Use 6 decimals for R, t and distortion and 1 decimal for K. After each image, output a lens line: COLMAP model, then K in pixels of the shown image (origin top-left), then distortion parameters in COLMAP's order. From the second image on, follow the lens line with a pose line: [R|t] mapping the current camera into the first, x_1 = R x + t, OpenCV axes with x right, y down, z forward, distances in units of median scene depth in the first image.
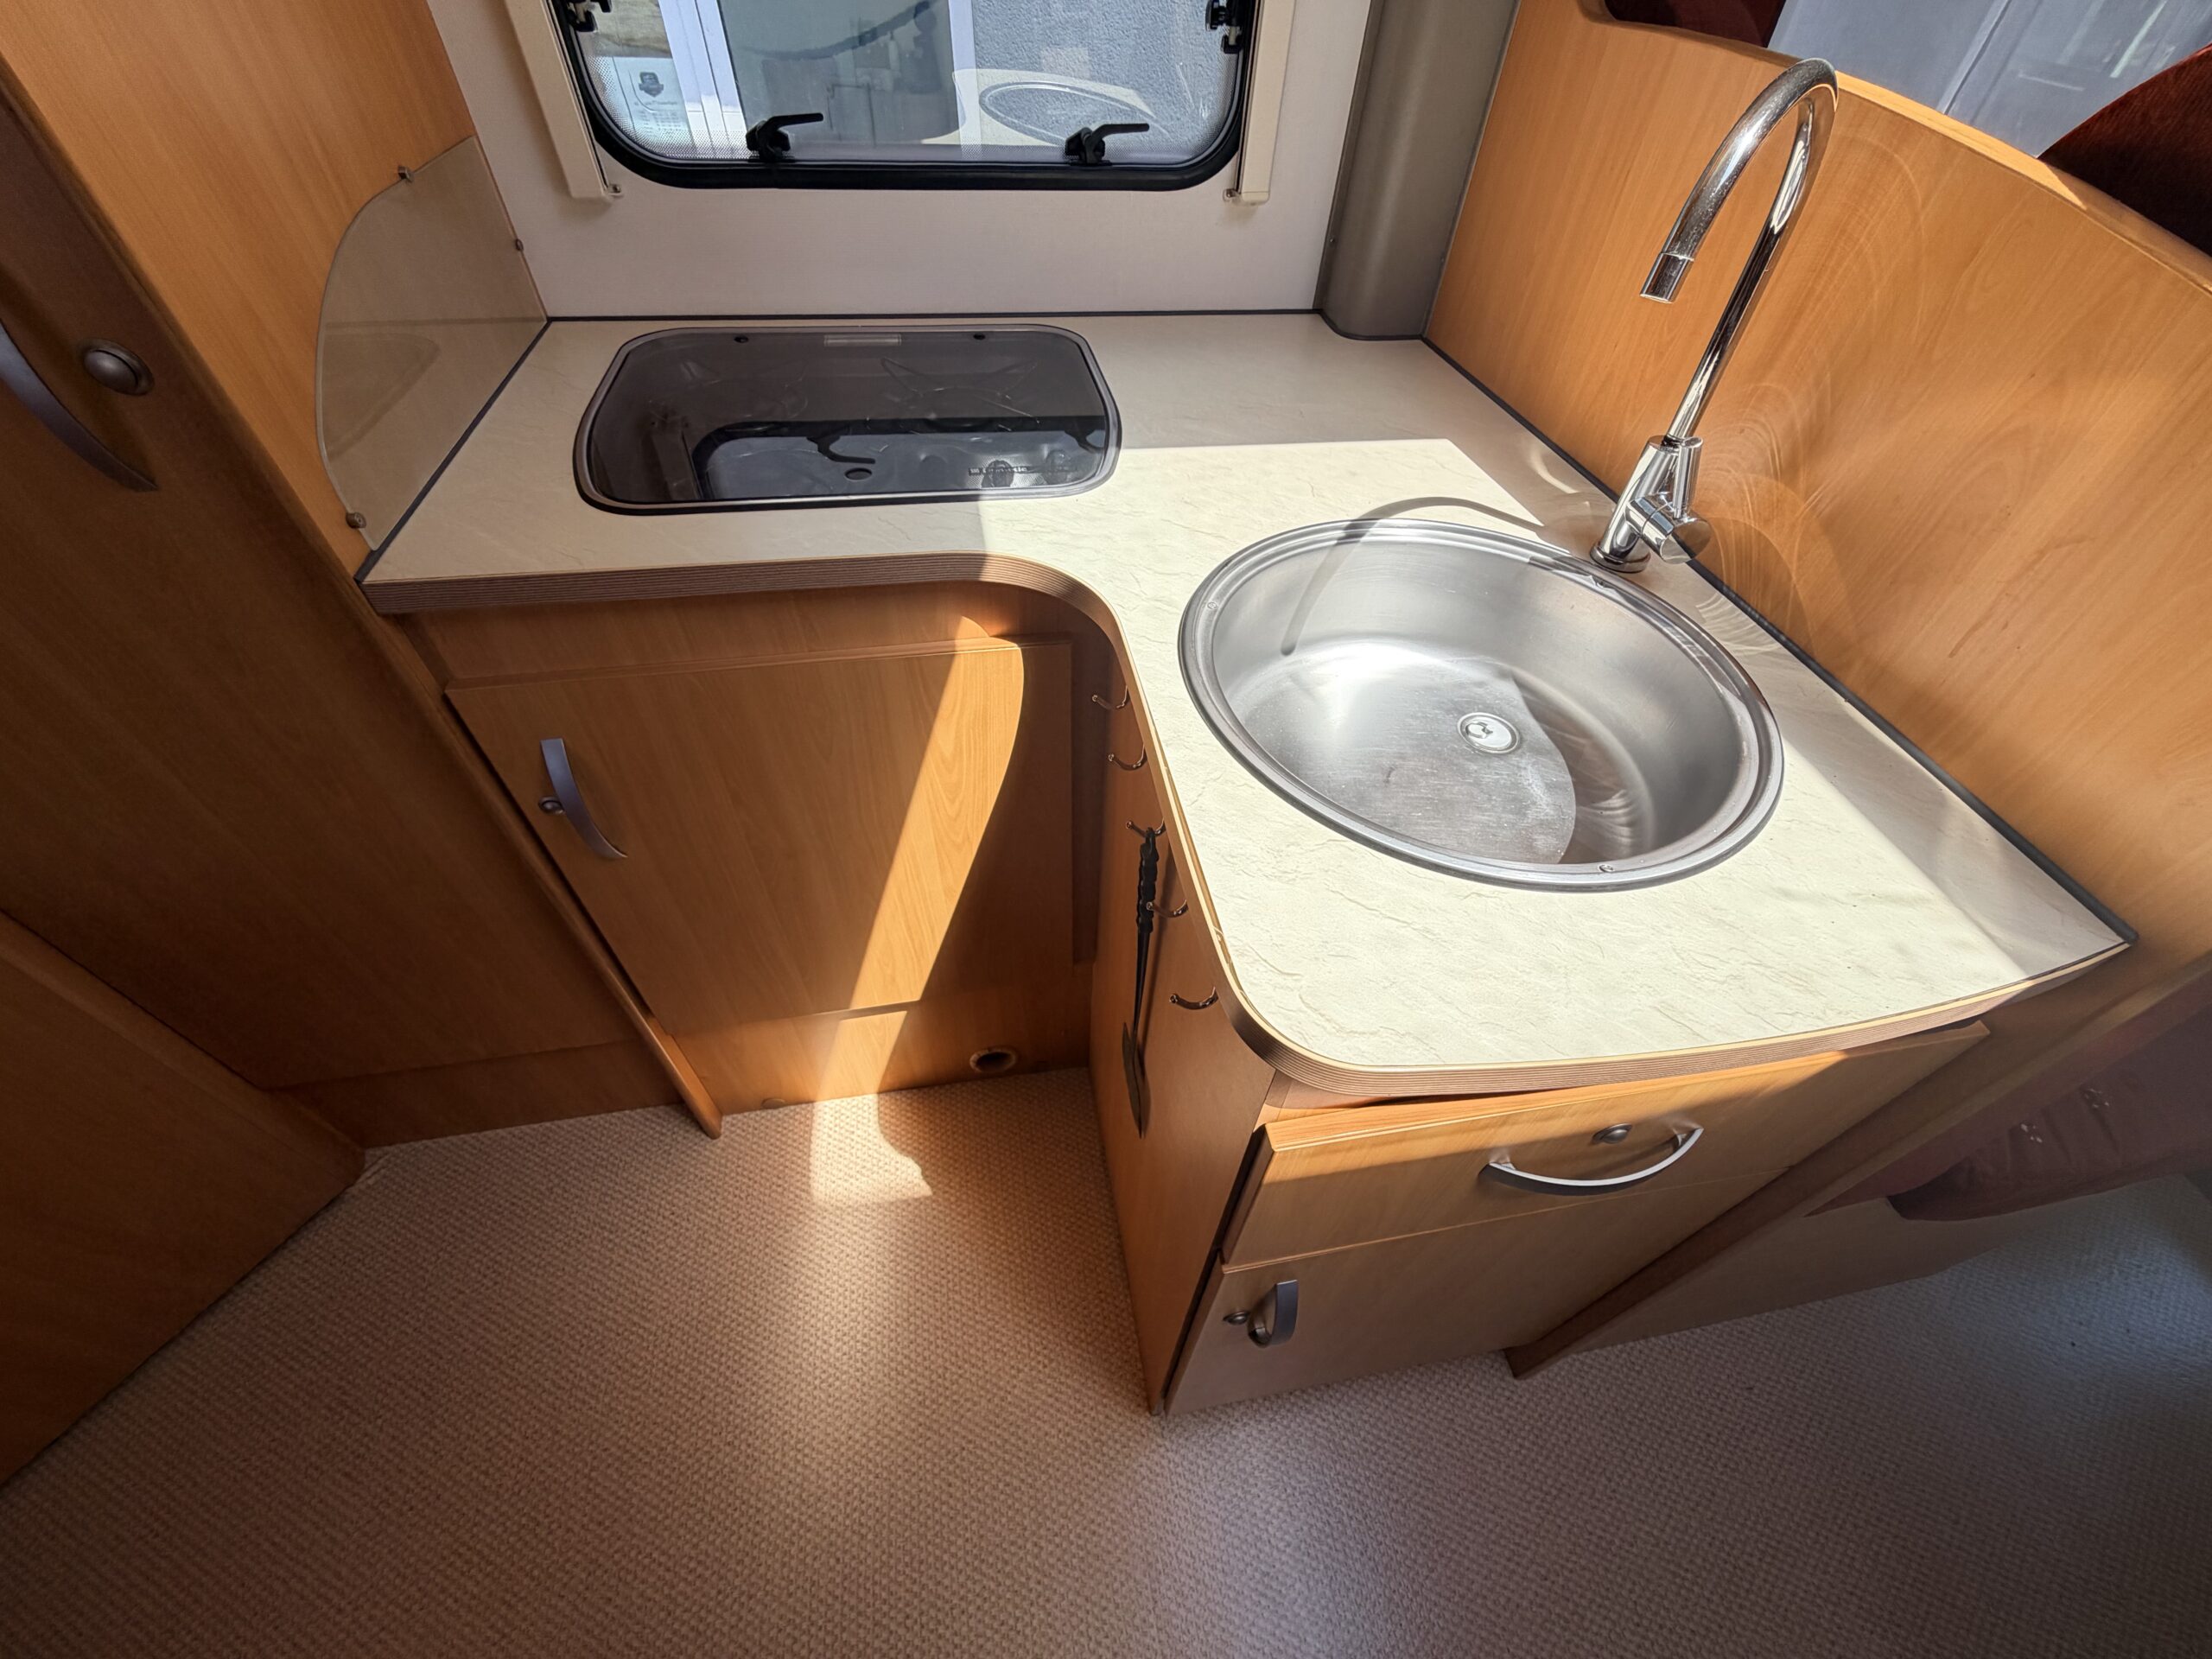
lens RADIAL K [[889.2, 0, 1106.0], [0, 889.2, 829.5], [0, 0, 1]] dist [0.001465, 0.000056]
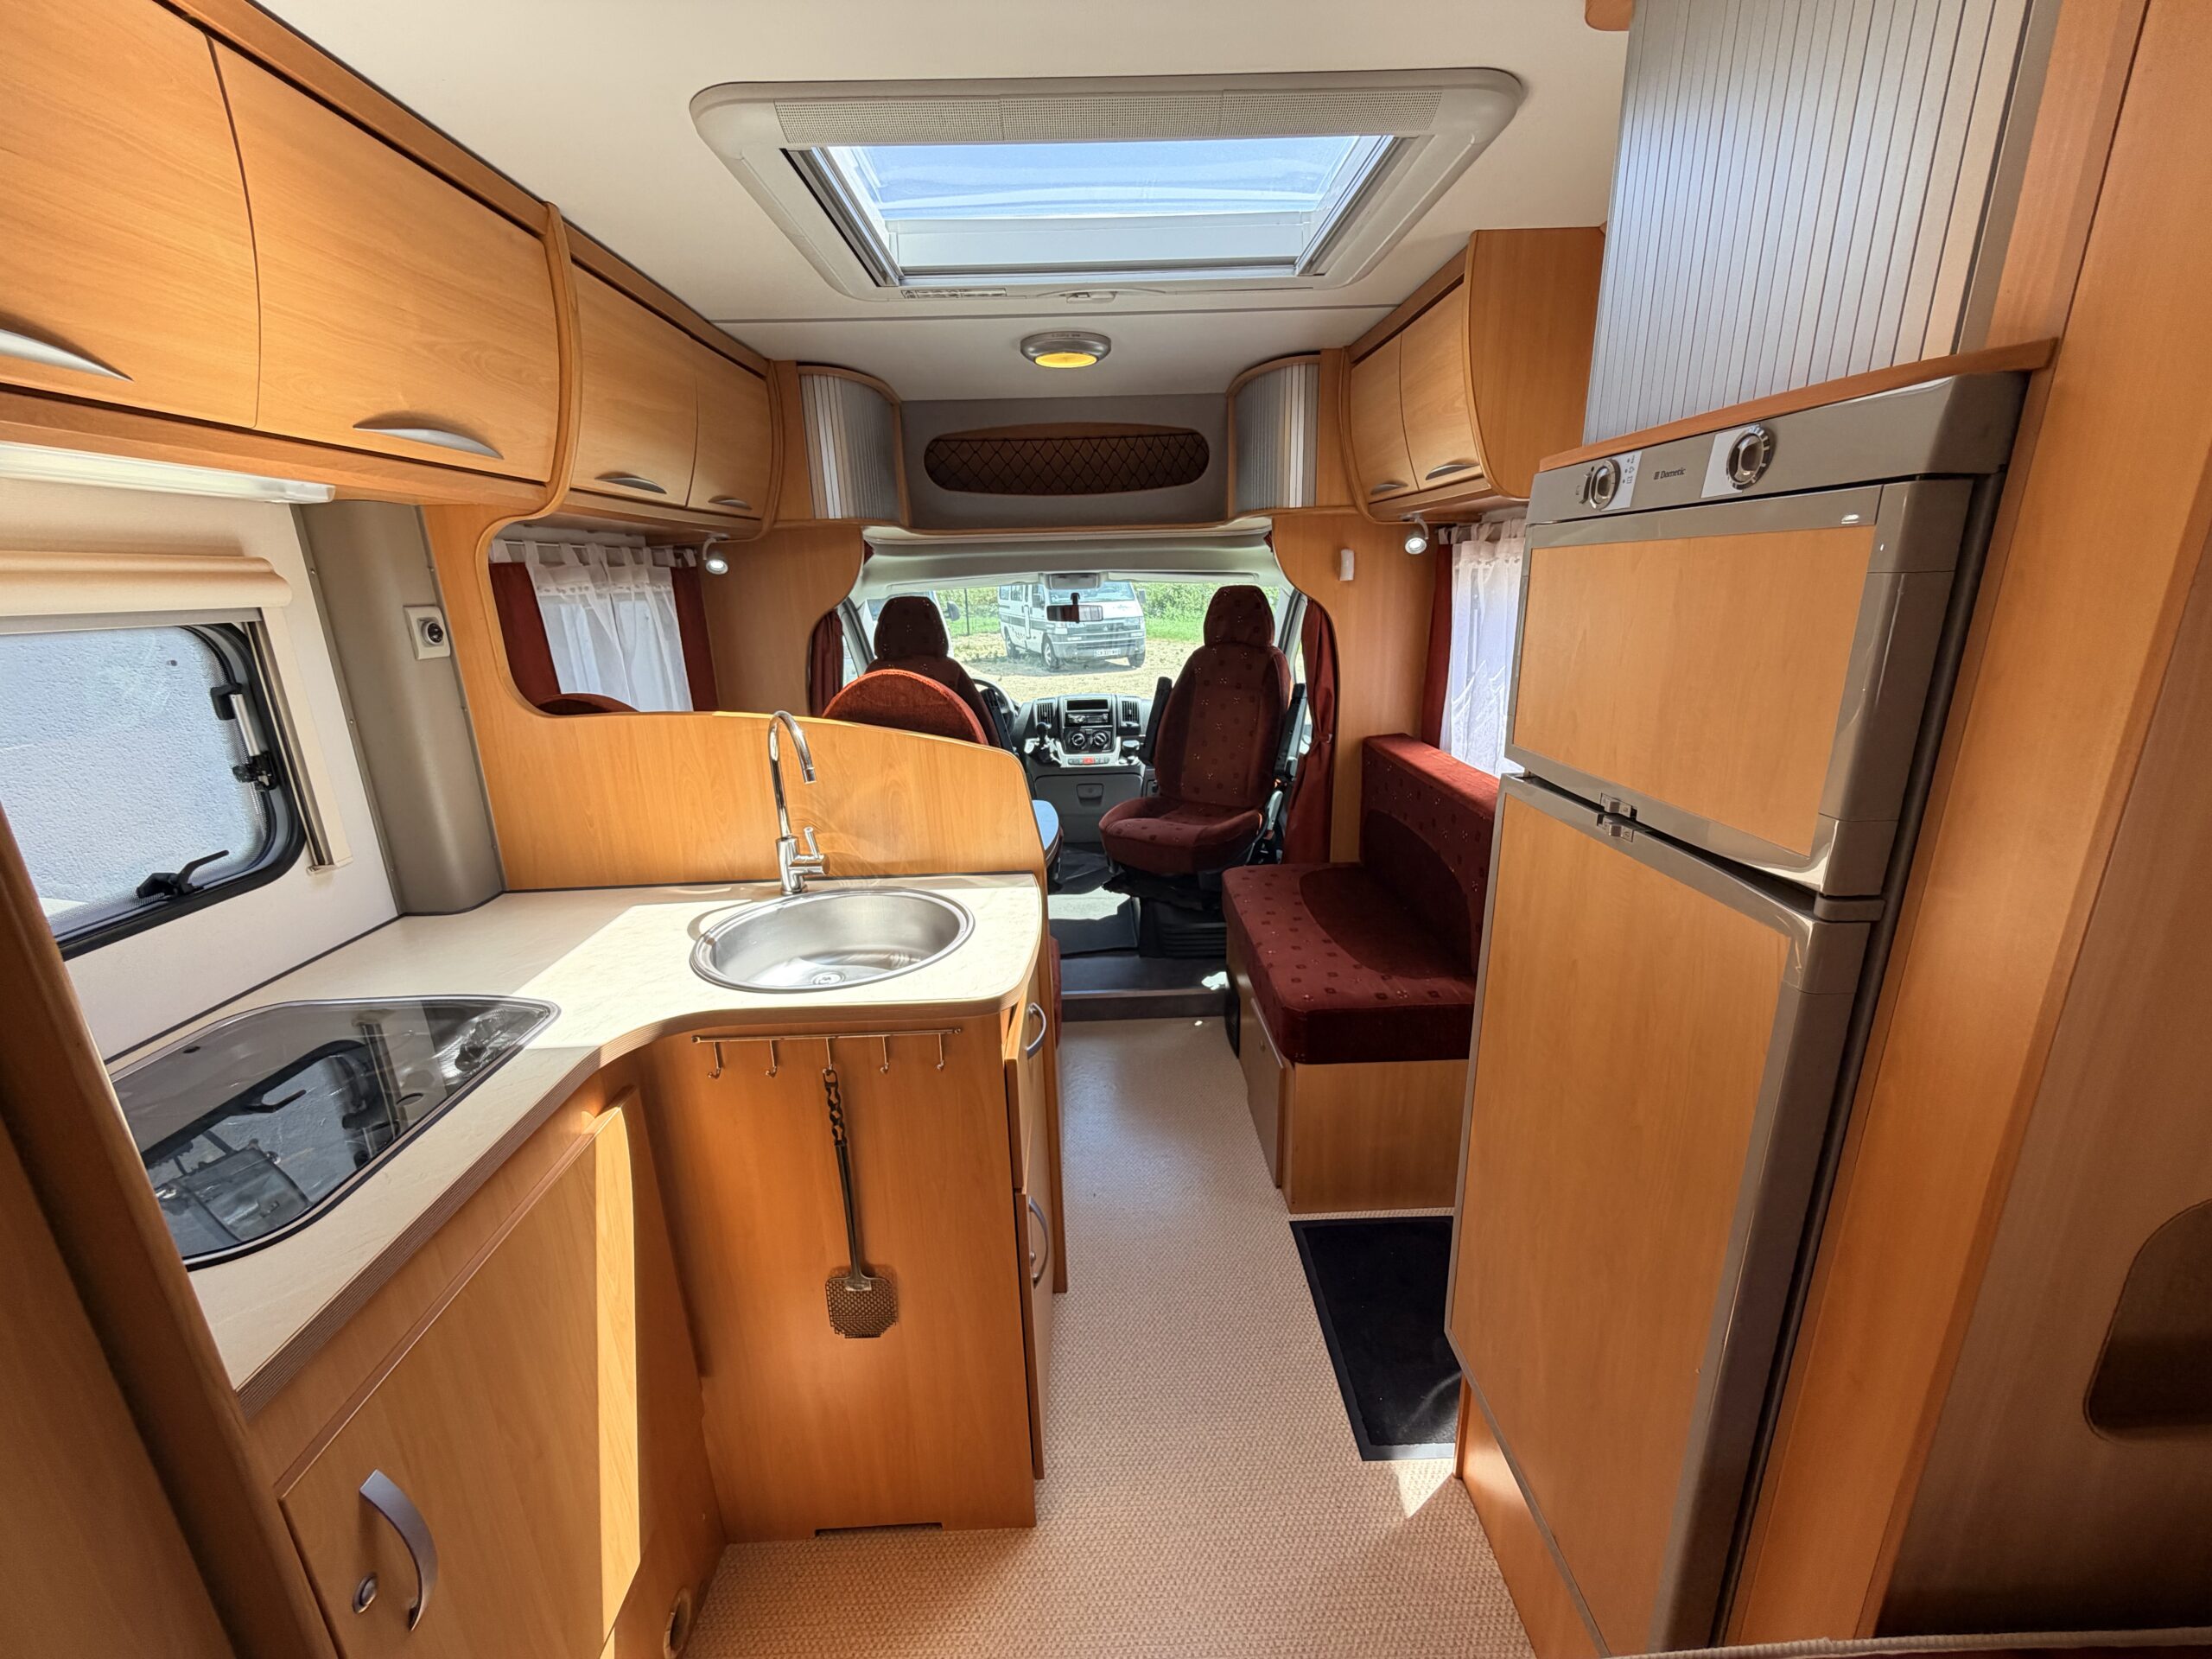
lens RADIAL K [[889.2, 0, 1106.0], [0, 889.2, 829.5], [0, 0, 1]] dist [0.001465, 0.000056]
pose [[0.166123, -0.319647, 0.932860, -1.051533], [0.743753, 0.661768, 0.094309, -0.053228], [-0.647483, 0.678151, 0.347674, -0.244867]]
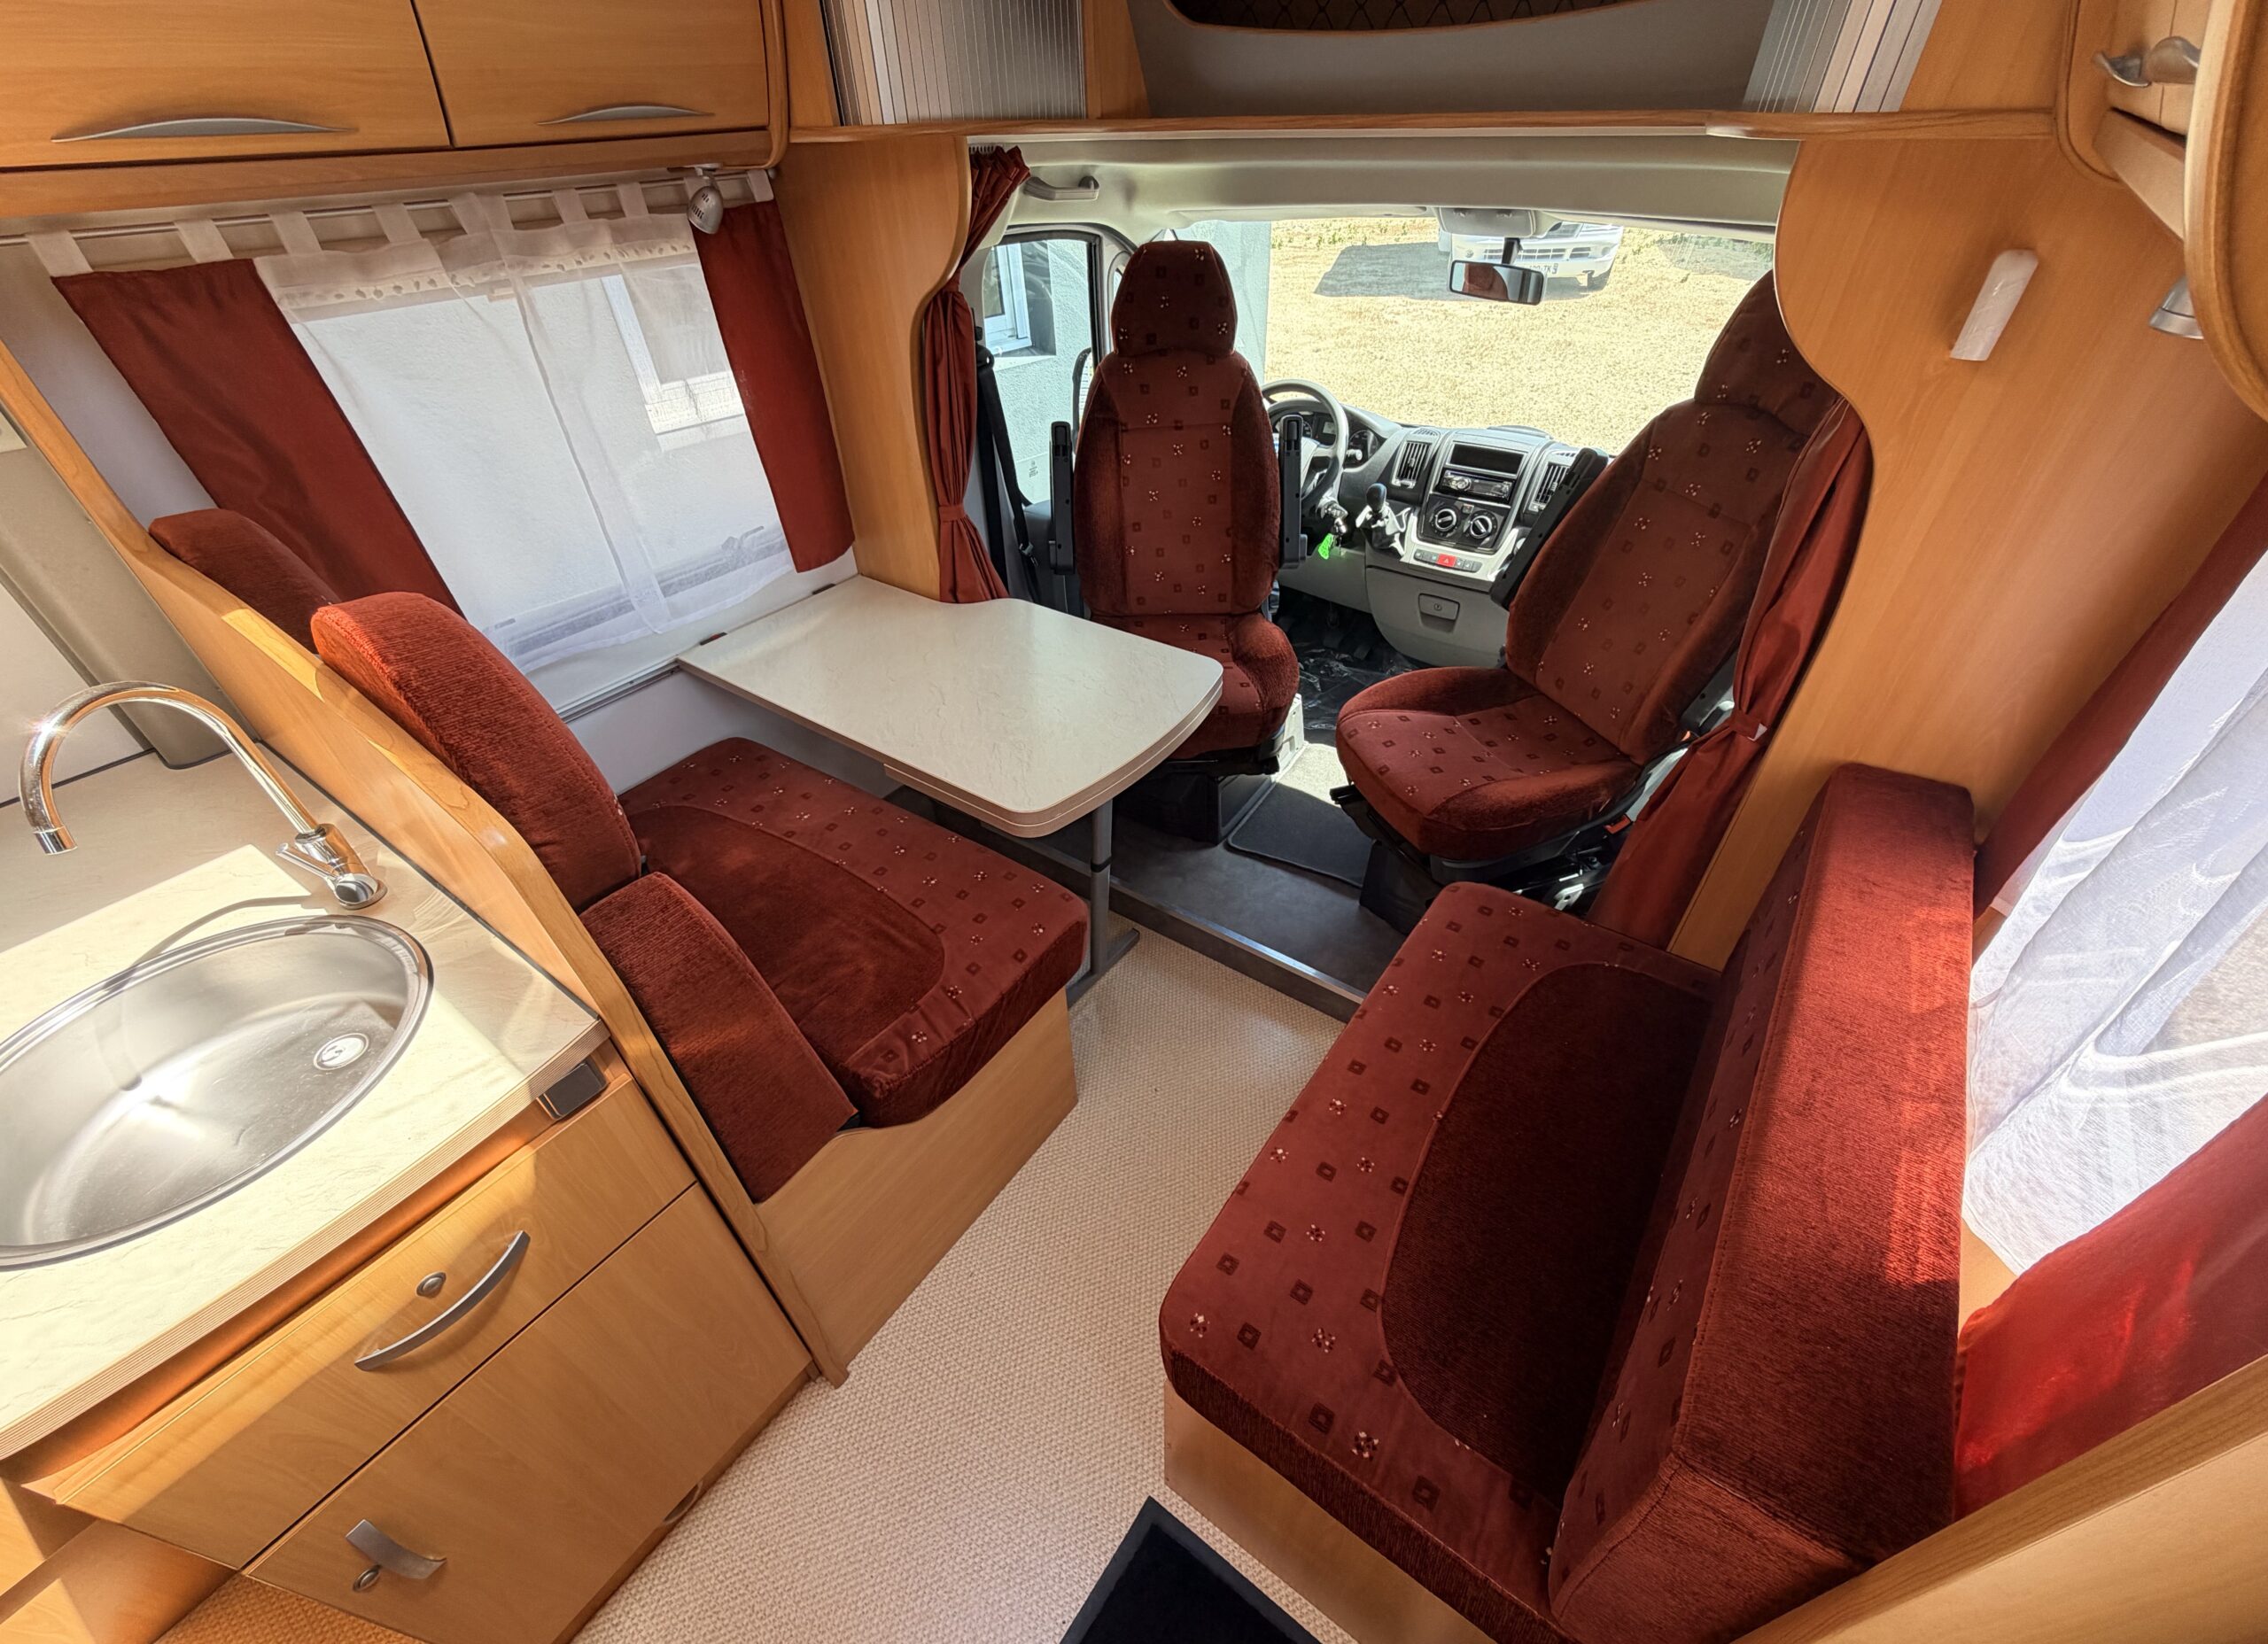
lens RADIAL K [[913.0, 0, 1136.8], [0, 913.0, 845.9], [0, 0, 1]] dist [0.007529, 0.000112]
pose [[0.726883, -0.483118, 0.488096, 0.701106], [0.540076, 0.841141, 0.028271, 0.213432], [-0.424216, 0.243059, 0.872332, -0.699347]]
